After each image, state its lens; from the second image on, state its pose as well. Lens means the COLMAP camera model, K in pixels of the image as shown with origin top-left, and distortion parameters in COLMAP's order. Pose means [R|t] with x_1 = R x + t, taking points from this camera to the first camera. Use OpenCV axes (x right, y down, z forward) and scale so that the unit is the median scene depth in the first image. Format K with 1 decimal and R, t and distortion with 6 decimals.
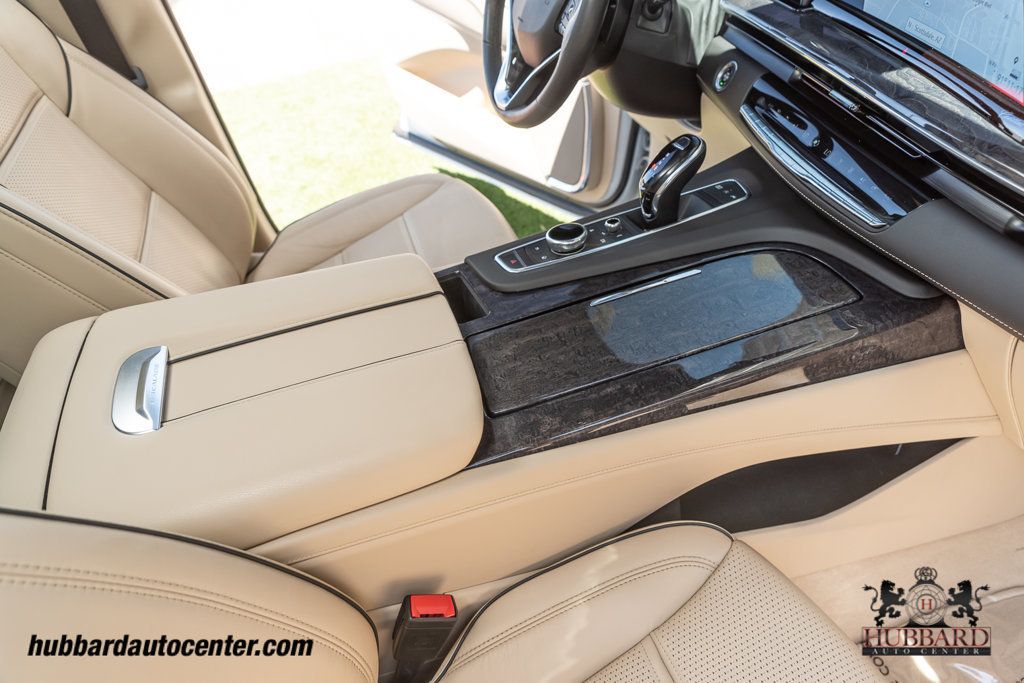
lens RADIAL K [[649.6, 0, 512.0], [0, 649.6, 341.5], [0, 0, 1]] dist [0.000772, -0.014568]
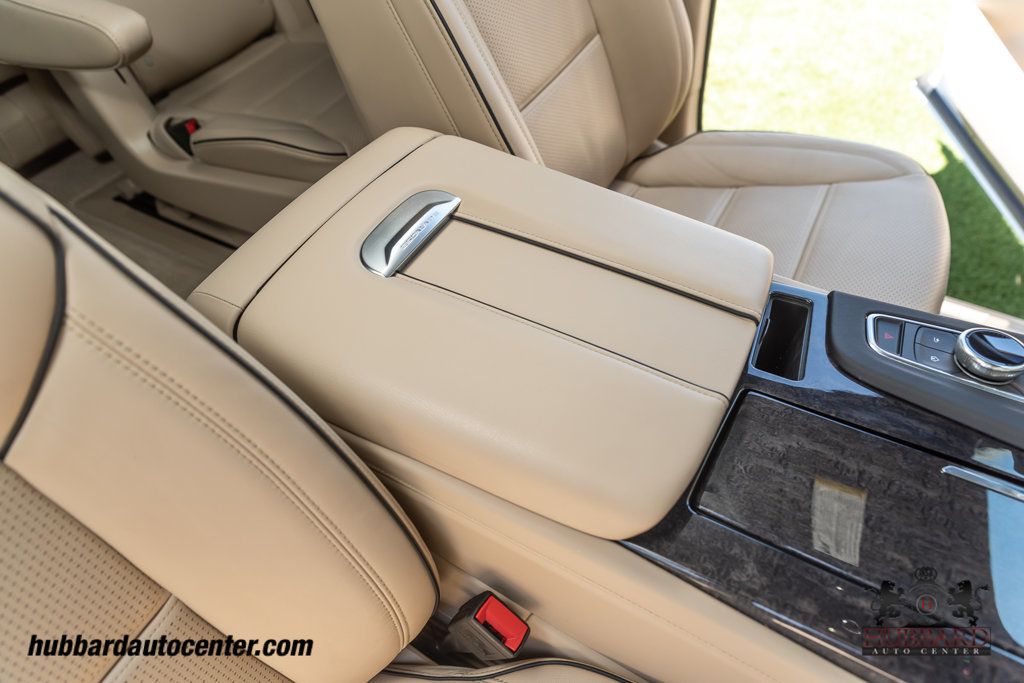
lens RADIAL K [[649.6, 0, 512.0], [0, 649.6, 341.5], [0, 0, 1]] dist [0.000772, -0.014568]
pose [[0.686258, 0.589076, -0.426660, 0.028325], [-0.515302, 0.807741, 0.286390, -0.124087], [0.513336, 0.023321, 0.857871, 0.236030]]
